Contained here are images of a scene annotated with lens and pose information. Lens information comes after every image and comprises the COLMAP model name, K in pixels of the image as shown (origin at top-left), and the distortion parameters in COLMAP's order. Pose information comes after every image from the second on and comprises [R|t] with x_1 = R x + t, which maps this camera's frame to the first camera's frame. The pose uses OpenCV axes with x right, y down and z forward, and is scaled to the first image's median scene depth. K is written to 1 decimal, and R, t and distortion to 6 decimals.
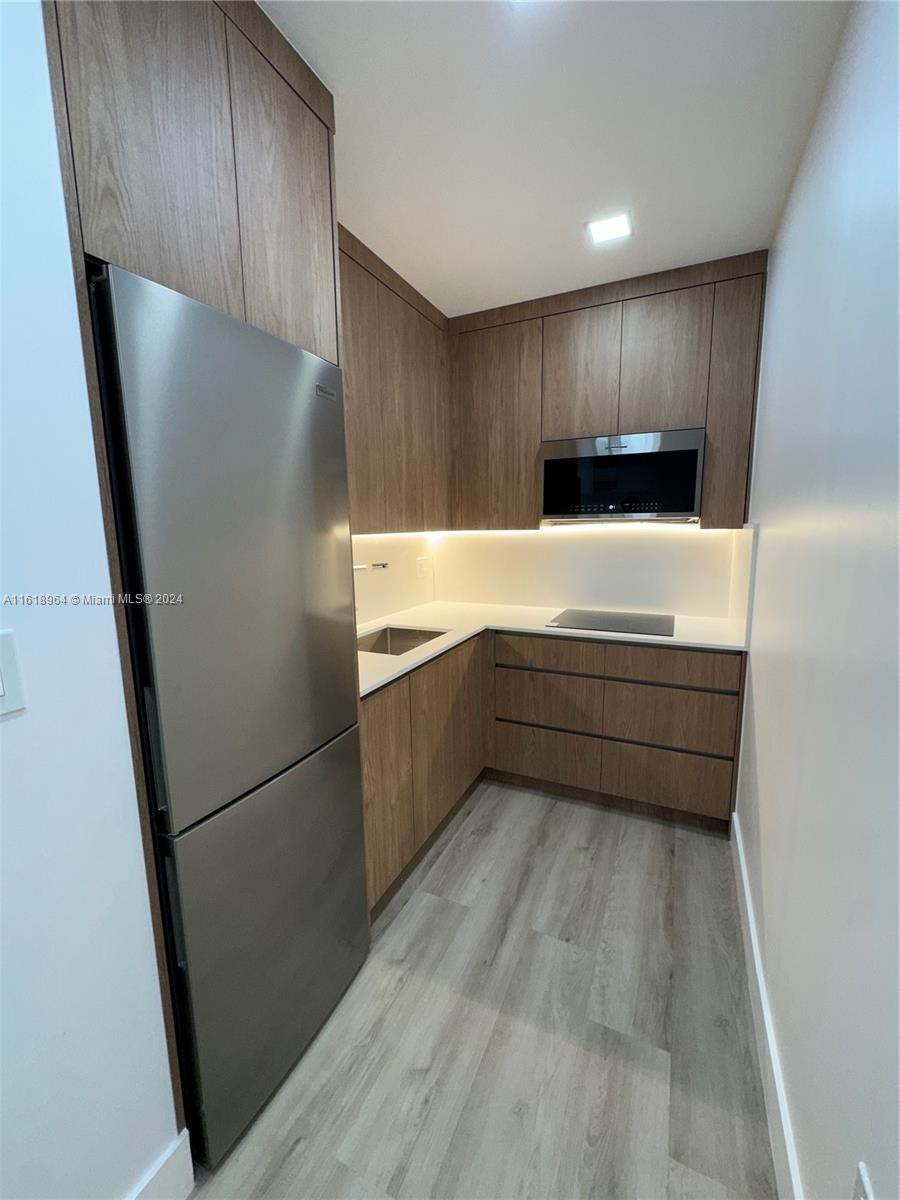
lens RADIAL K [[479.2, 0, 448.4], [0, 479.2, 599.6], [0, 0, 1]] dist [-0.002439, 0.000467]
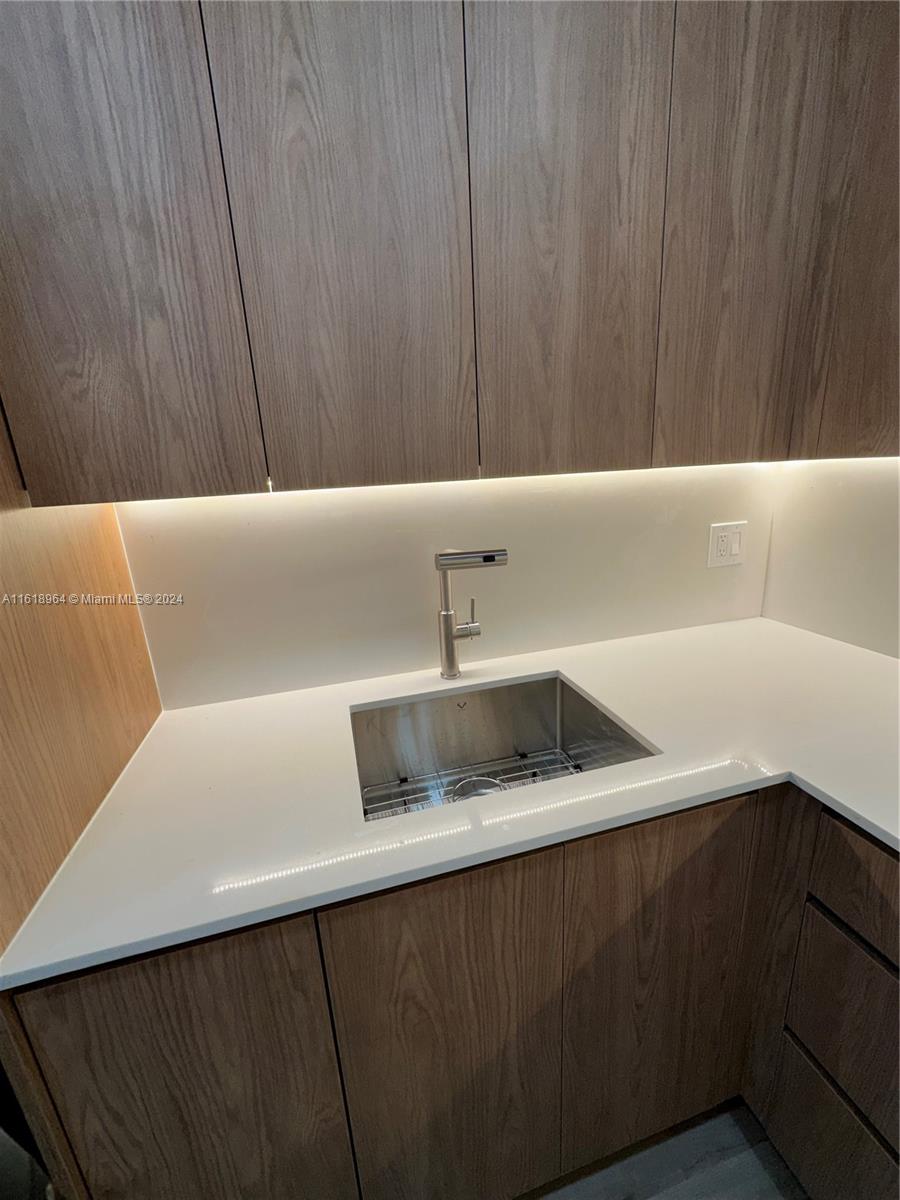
lens RADIAL K [[479.2, 0, 450.5], [0, 479.2, 599.8], [0, 0, 1]] dist [-0.002439, 0.000467]
pose [[0.661142, 0.180980, -0.728106, 0.136690], [-0.085190, 0.982302, 0.166809, -0.087356], [0.745409, -0.048257, 0.664858, 0.620588]]
